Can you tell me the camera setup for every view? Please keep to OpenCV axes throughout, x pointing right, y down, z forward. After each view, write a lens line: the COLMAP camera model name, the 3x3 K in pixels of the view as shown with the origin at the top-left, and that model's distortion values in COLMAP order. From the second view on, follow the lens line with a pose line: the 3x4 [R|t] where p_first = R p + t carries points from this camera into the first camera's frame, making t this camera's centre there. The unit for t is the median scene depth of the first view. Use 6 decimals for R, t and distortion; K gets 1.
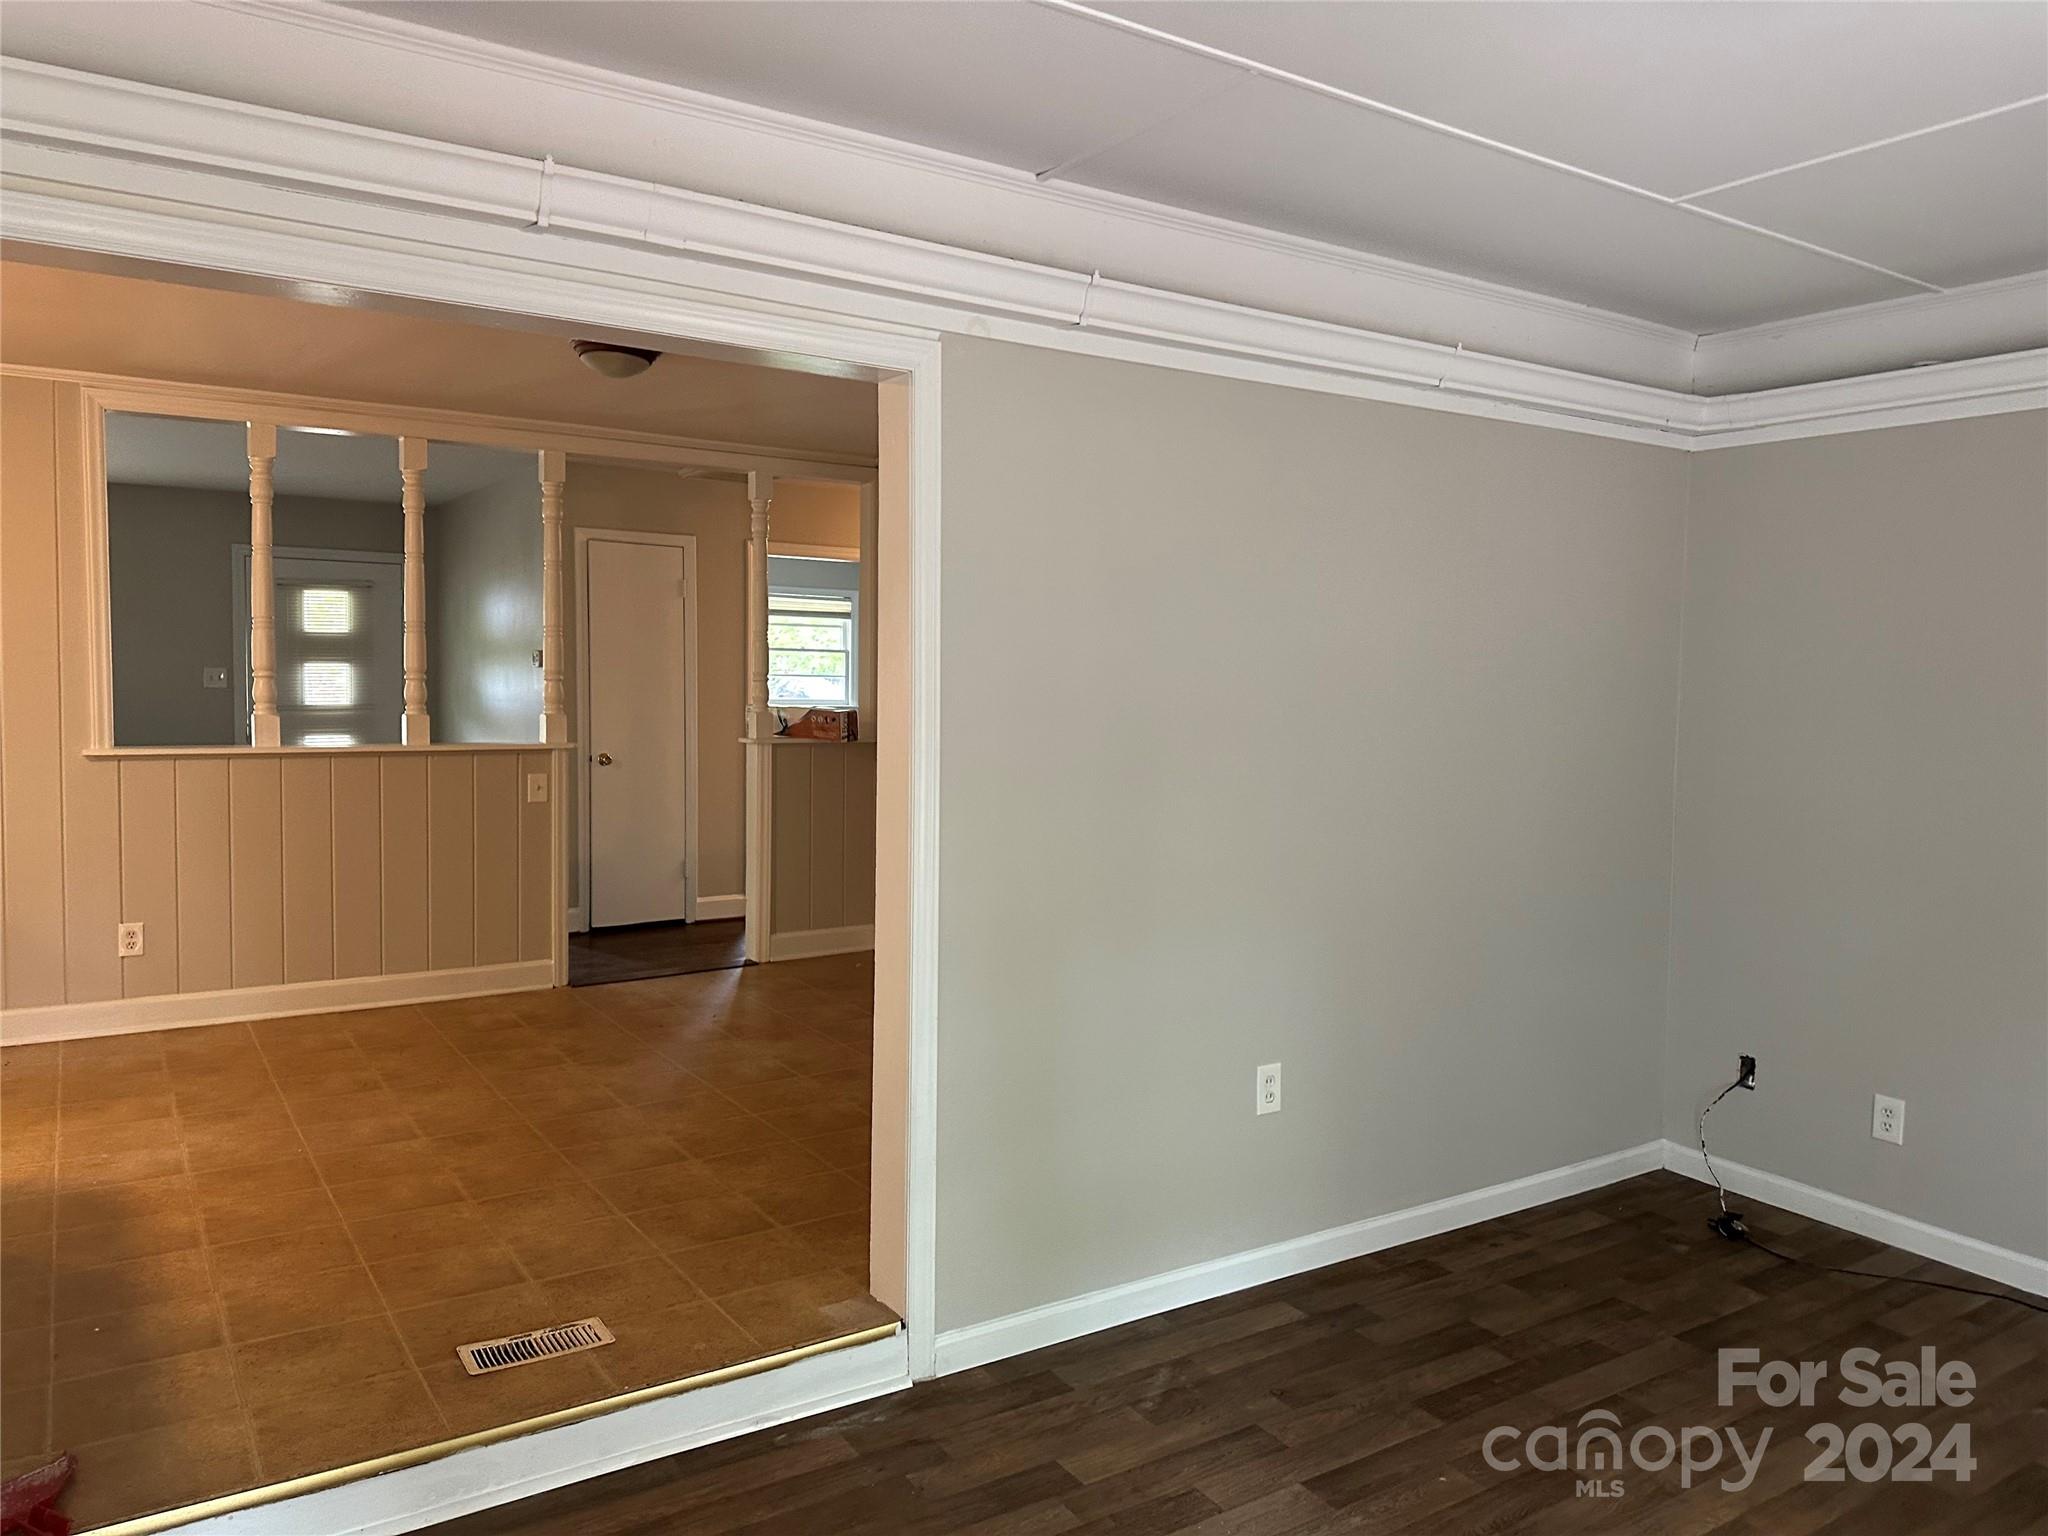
lens RADIAL K [[1433.5, 0, 1033.2], [0, 1433.5, 758.8], [0, 0, 1]] dist [0.057569, -0.059269]
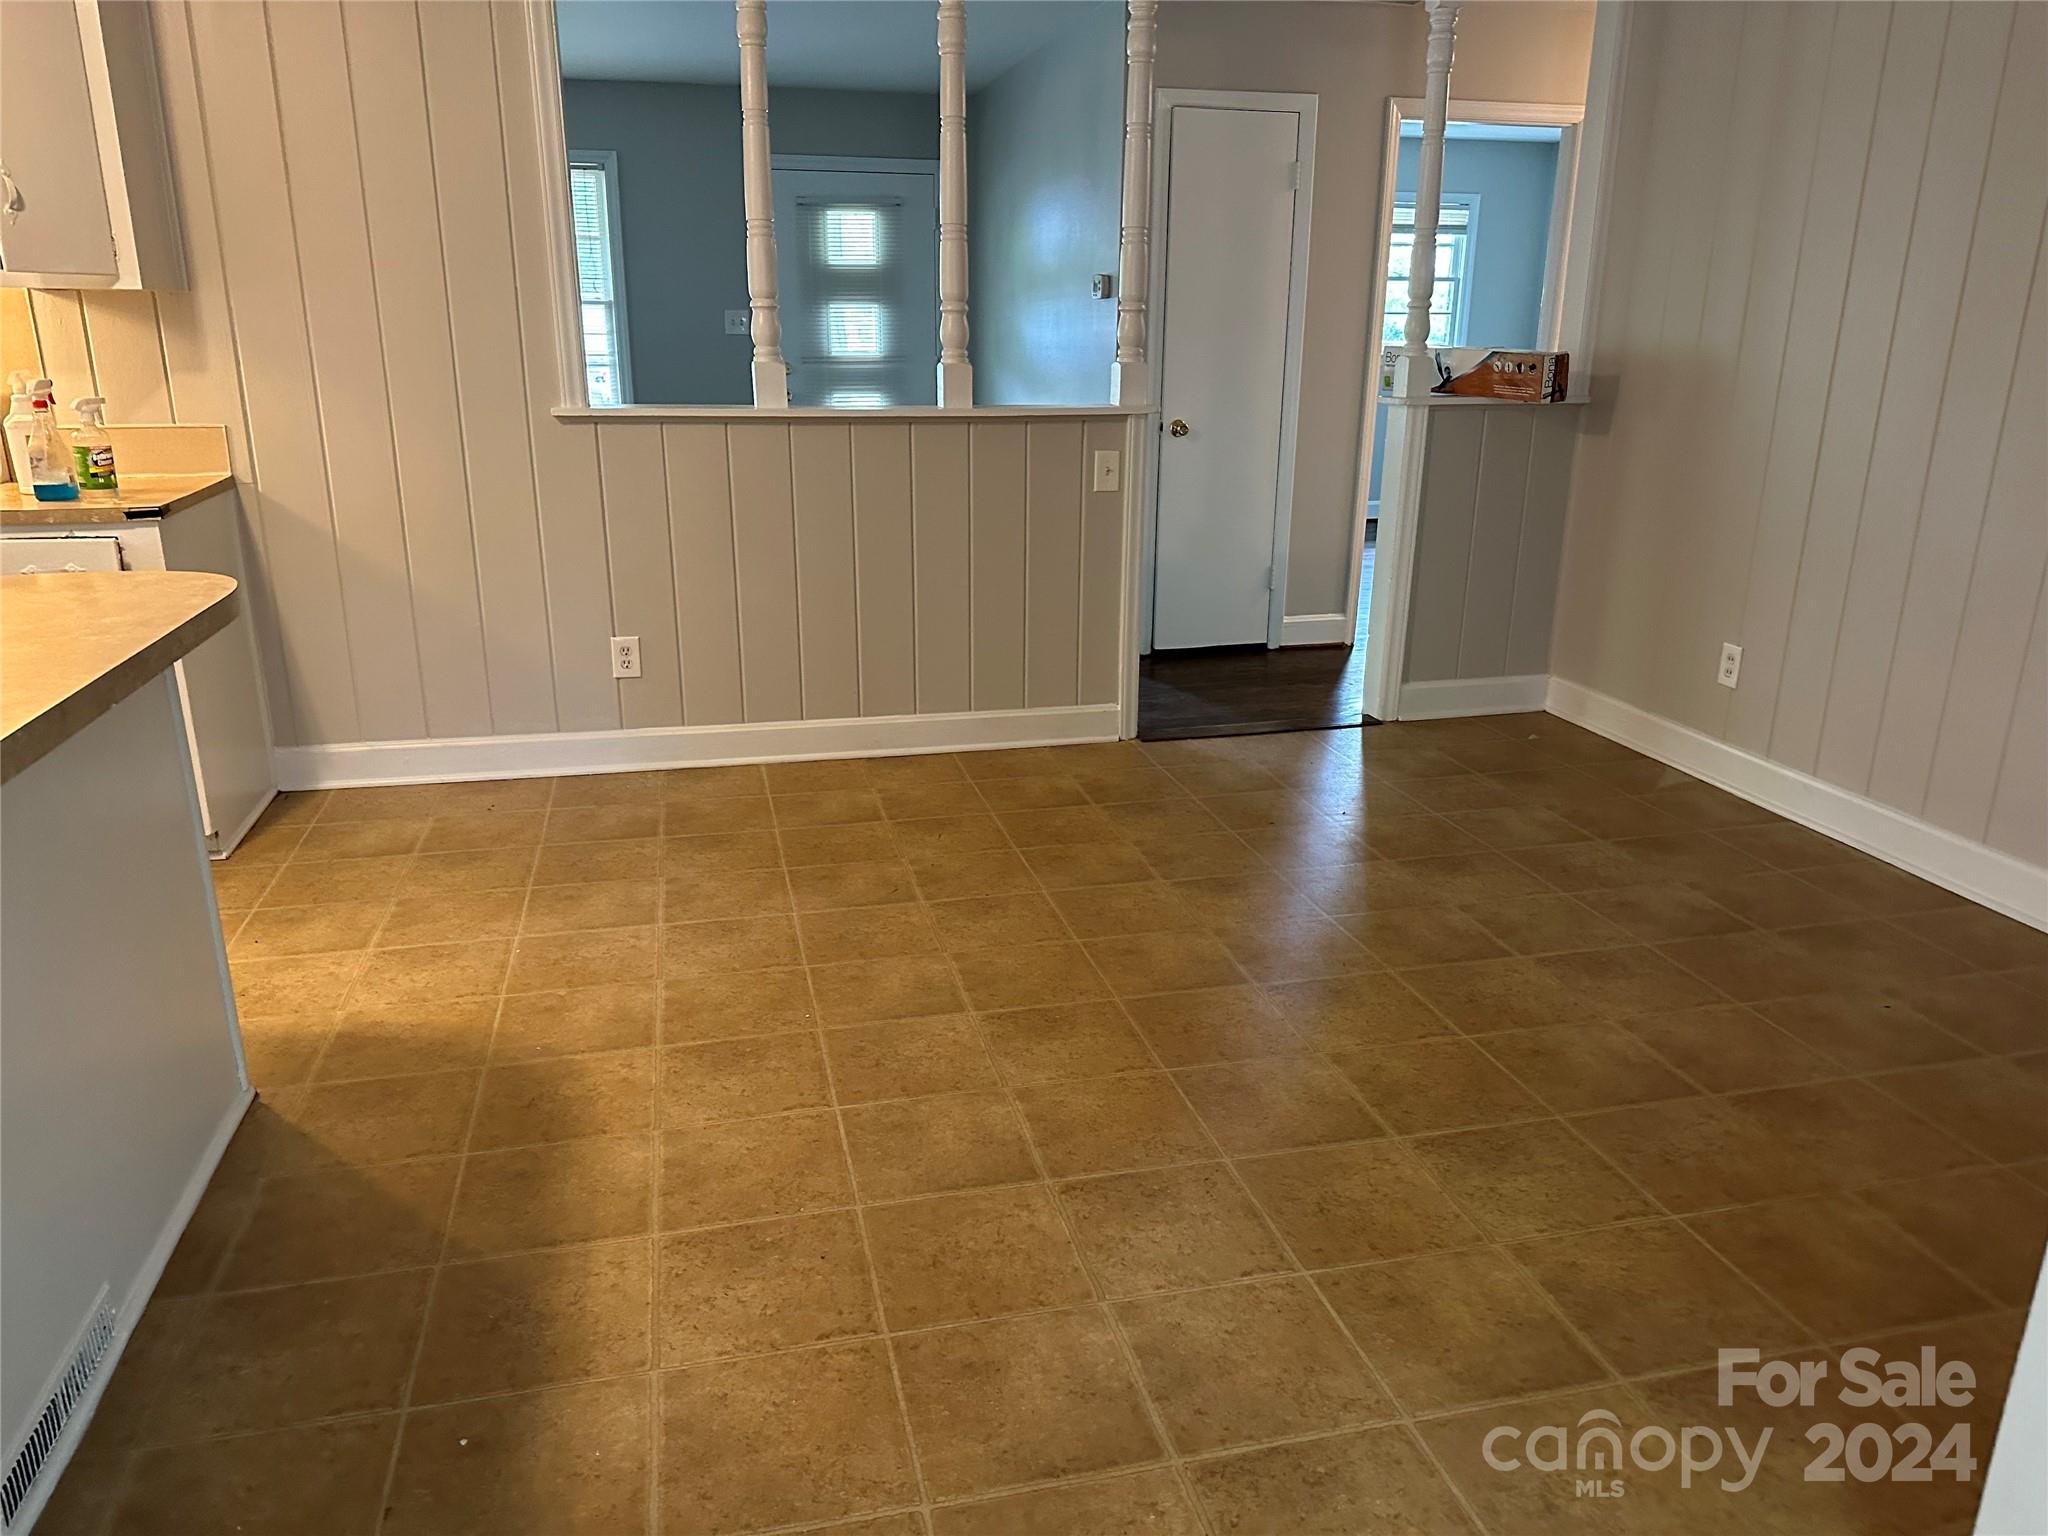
lens RADIAL K [[1433.5, 0, 1033.8], [0, 1433.5, 765.9], [0, 0, 1]] dist [0.057569, -0.059269]
pose [[0.941274, 0.091043, -0.325138, -0.145852], [-0.014451, 0.972941, 0.230601, -0.001588], [0.337335, -0.212360, 0.917120, 0.329050]]
